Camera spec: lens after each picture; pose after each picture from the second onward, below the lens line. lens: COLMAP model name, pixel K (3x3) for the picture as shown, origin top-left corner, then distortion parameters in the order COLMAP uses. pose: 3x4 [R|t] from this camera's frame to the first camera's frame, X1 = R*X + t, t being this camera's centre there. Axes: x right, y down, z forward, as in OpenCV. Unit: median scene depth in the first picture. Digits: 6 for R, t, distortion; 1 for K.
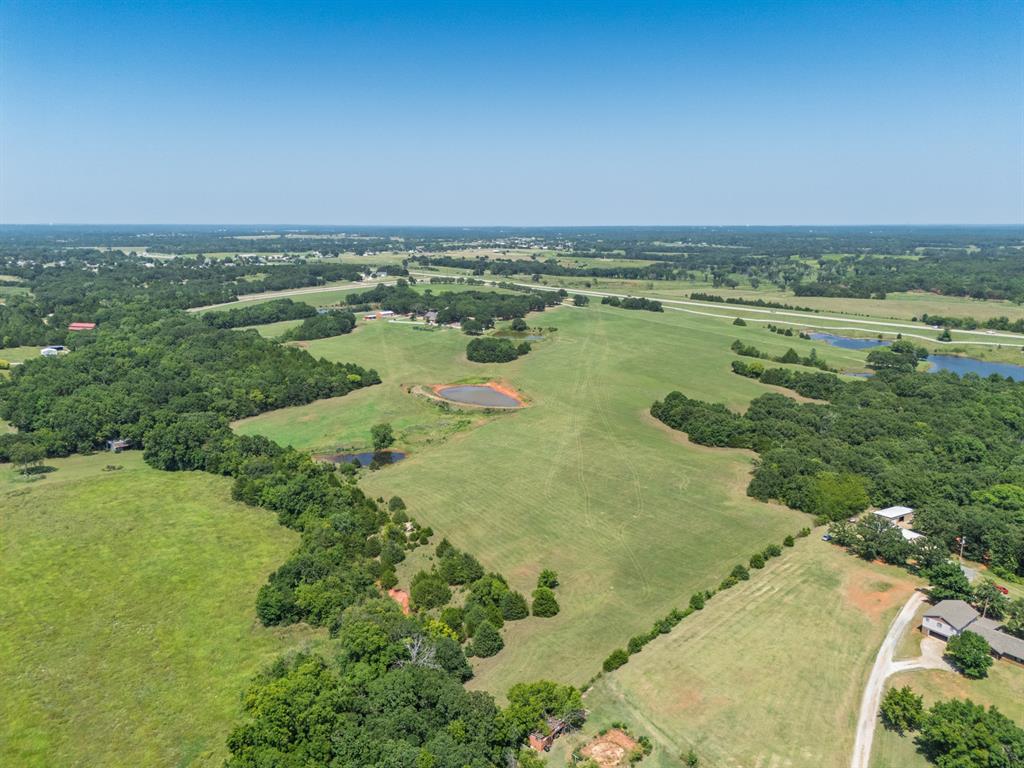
lens RADIAL K [[735.9, 0, 512.0], [0, 735.9, 384.0], [0, 0, 1]] dist [0.040455, -0.004494]
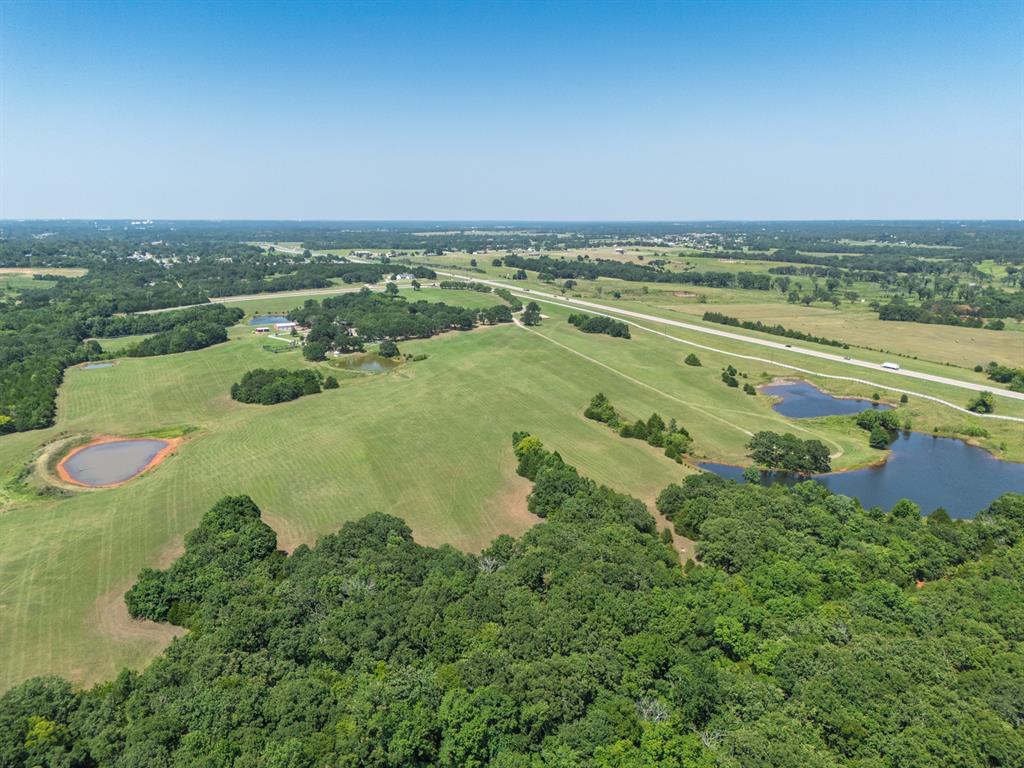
lens RADIAL K [[735.9, 0, 512.0], [0, 735.9, 384.0], [0, 0, 1]] dist [0.040455, -0.004494]
pose [[0.956743, 0.062744, -0.284087, 0.251006], [-0.061110, 0.998024, 0.014621, -0.043411], [0.284443, 0.003372, 0.958687, 0.190902]]
